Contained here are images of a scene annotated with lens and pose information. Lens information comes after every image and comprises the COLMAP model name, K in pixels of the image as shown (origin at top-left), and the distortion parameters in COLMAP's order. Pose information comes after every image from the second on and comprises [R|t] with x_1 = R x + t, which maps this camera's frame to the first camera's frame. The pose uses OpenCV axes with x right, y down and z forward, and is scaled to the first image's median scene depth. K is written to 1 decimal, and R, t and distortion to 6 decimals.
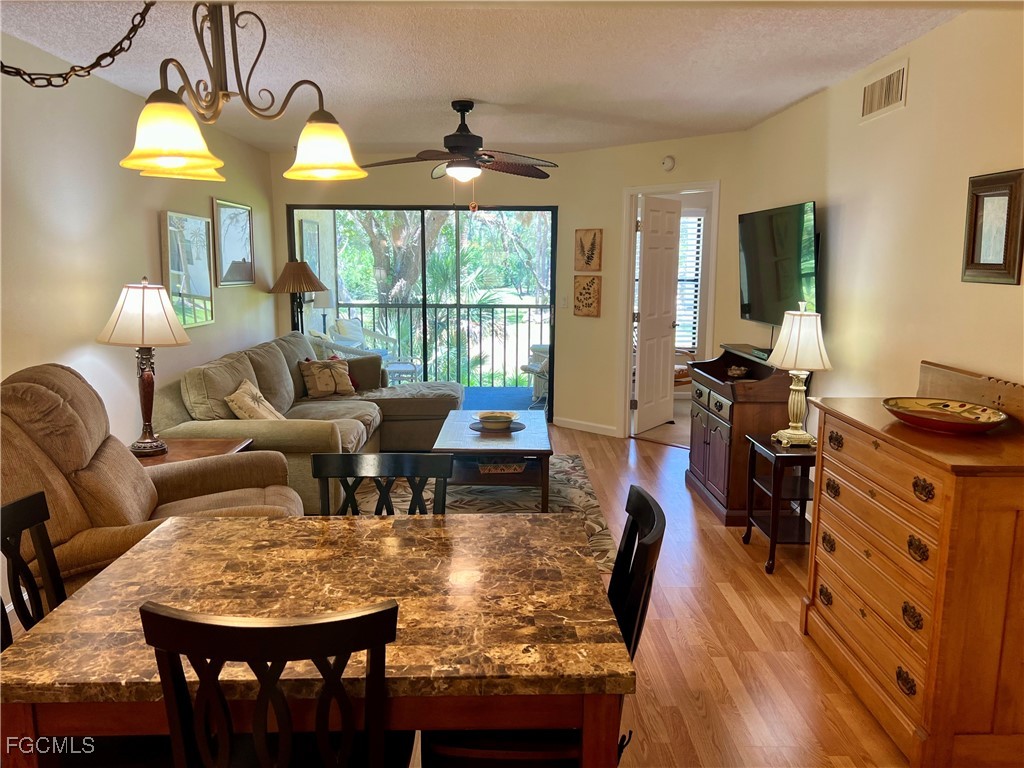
lens RADIAL K [[763.0, 0, 512.0], [0, 763.0, 384.0], [0, 0, 1]] dist [0.089554, 0.000142]
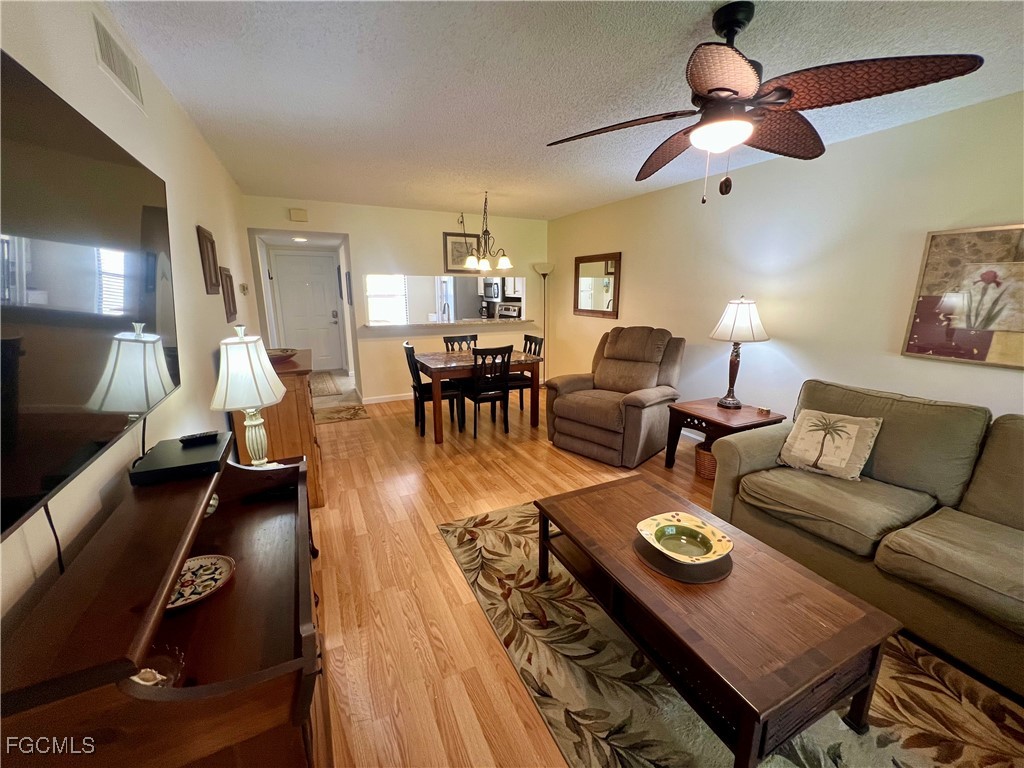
lens RADIAL K [[411.9, 0, 511.1], [0, 411.9, 386.6], [0, 0, 1]] dist [-0.000153, 0.000355]
pose [[-0.901715, 0.096993, -0.421309, 0.266772], [-0.069701, 0.929146, 0.363084, -0.205908], [0.426674, 0.356764, -0.831065, 1.354675]]
